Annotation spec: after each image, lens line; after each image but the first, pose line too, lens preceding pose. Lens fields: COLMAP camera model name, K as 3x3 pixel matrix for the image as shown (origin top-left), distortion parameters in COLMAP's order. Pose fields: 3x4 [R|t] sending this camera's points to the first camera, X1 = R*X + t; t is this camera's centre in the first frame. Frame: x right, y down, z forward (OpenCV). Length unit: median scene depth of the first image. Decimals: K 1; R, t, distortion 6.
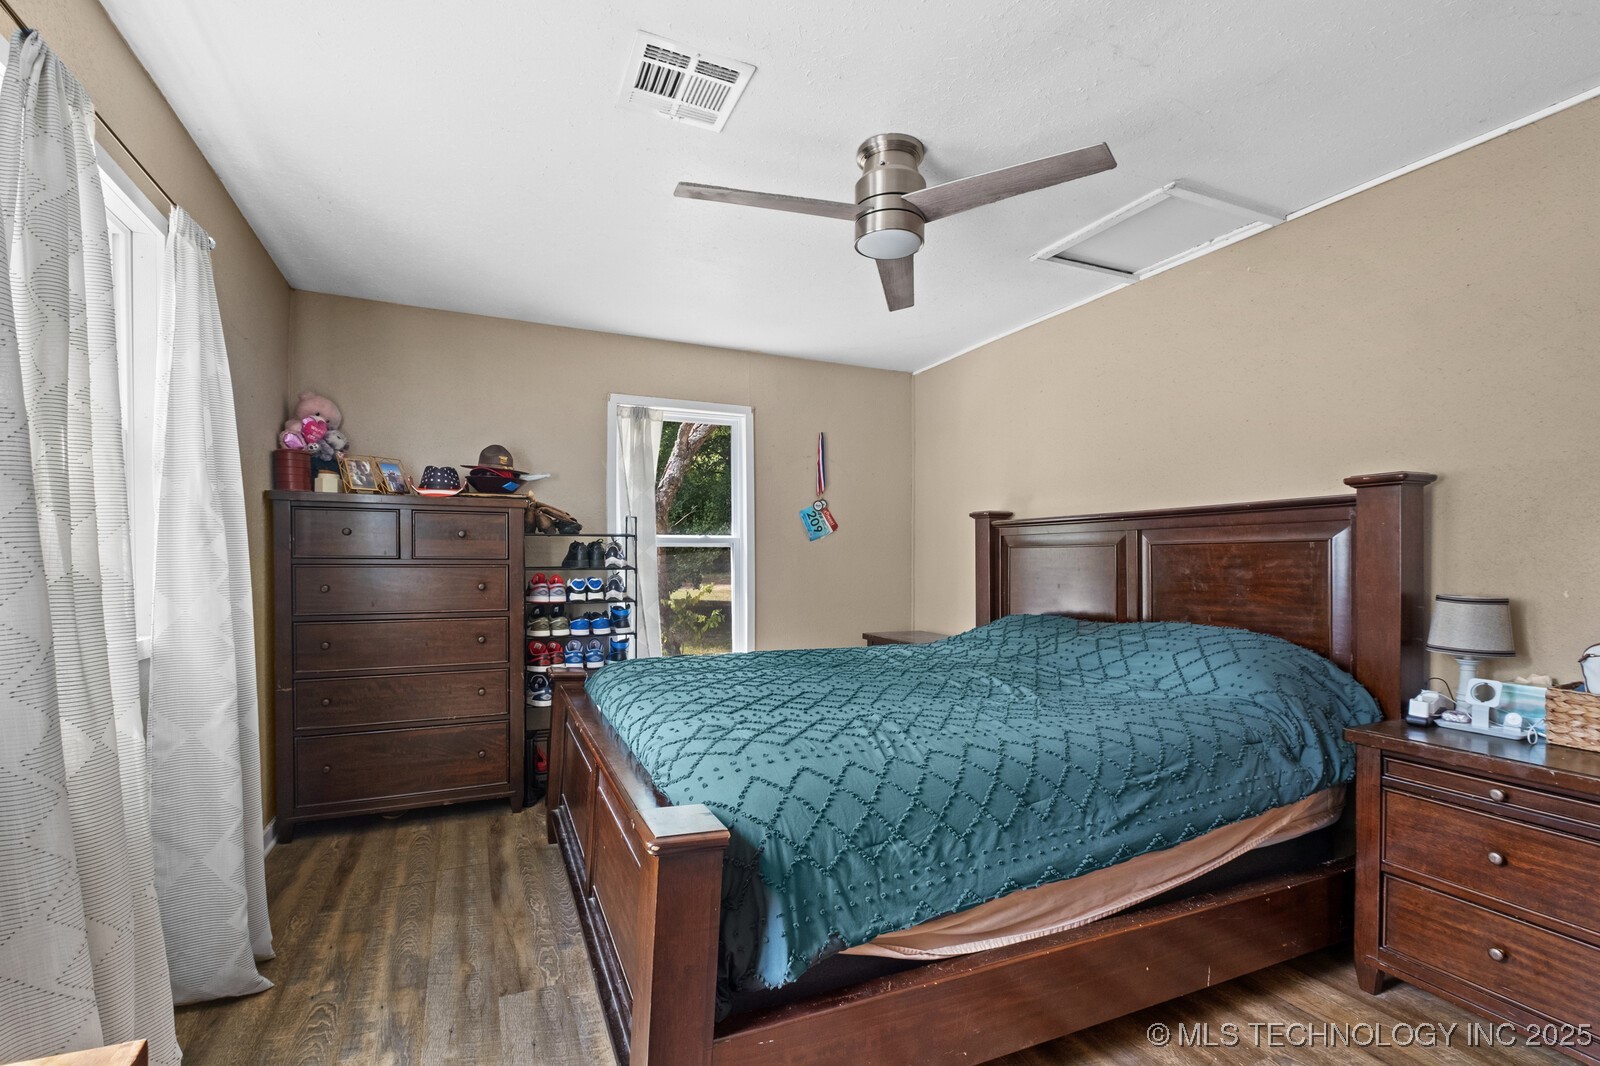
lens RADIAL K [[719.6, 0, 802.3], [0, 719.6, 564.7], [0, 0, 1]] dist [0.001146, -0.000002]
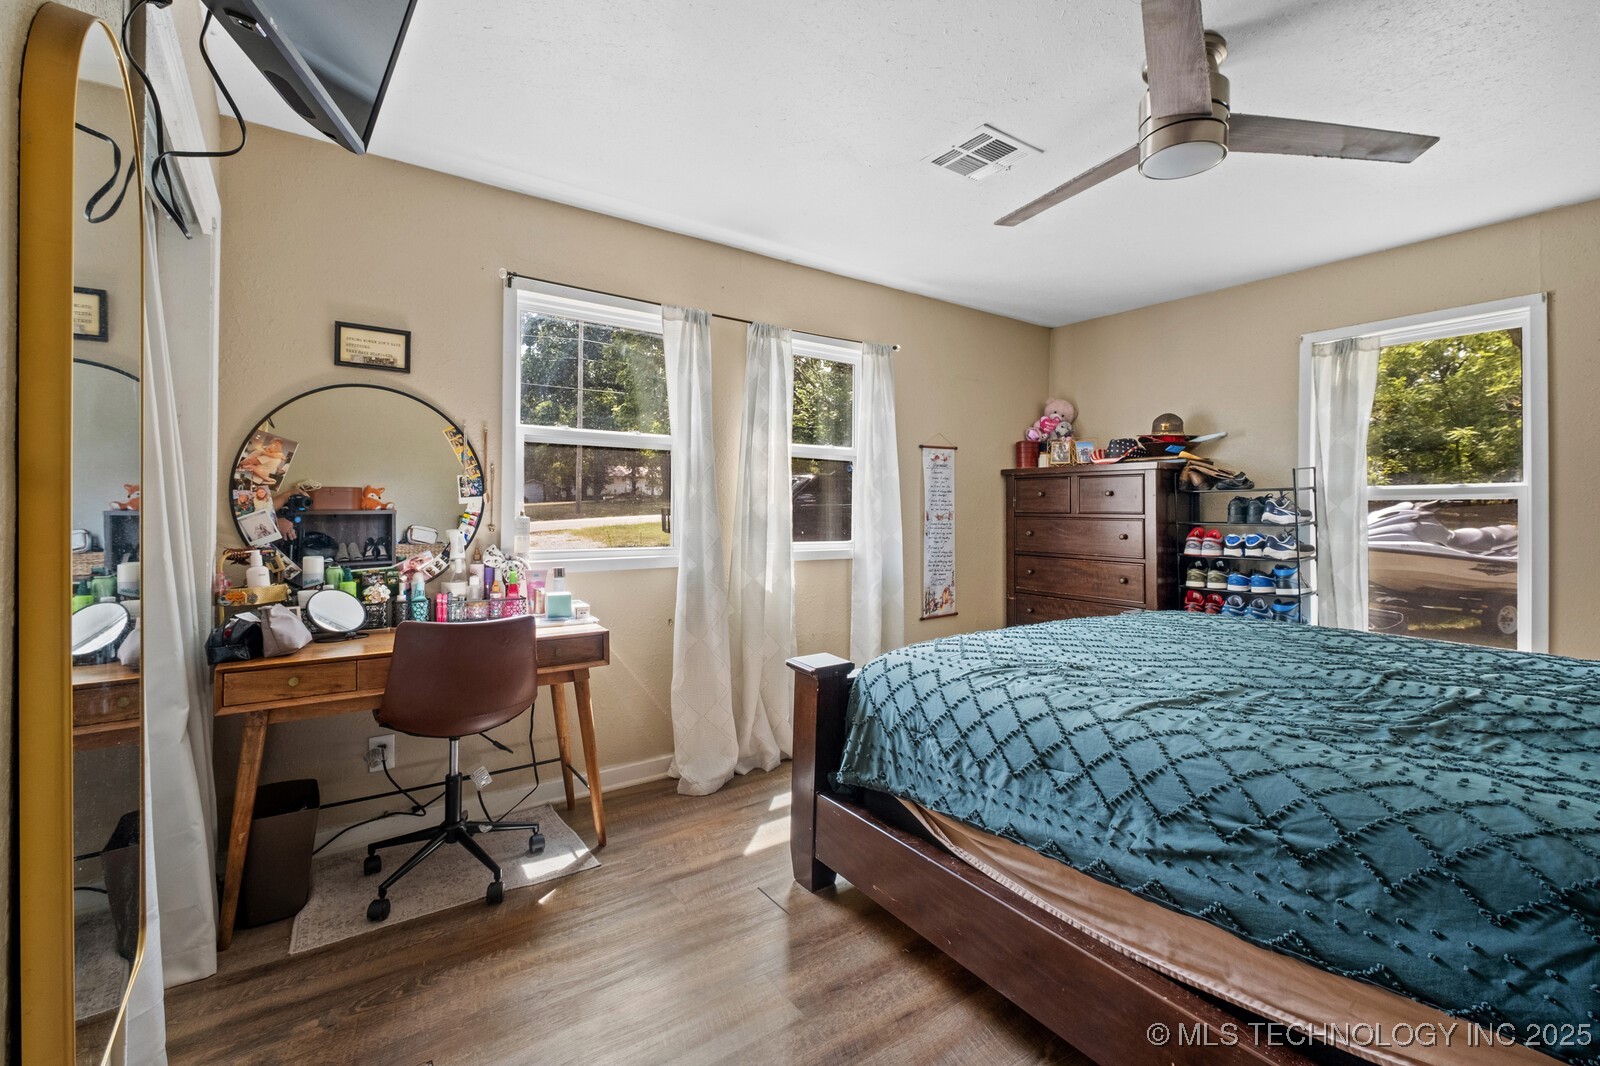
lens RADIAL K [[703.6, 0, 808.5], [0, 703.6, 509.8], [0, 0, 1]] dist [0.000022, -0.000232]
pose [[0.181164, -0.004017, -0.983445, 1.072215], [-0.015471, 0.999856, -0.006934, 0.003595], [0.983331, 0.016471, 0.181075, 0.470522]]
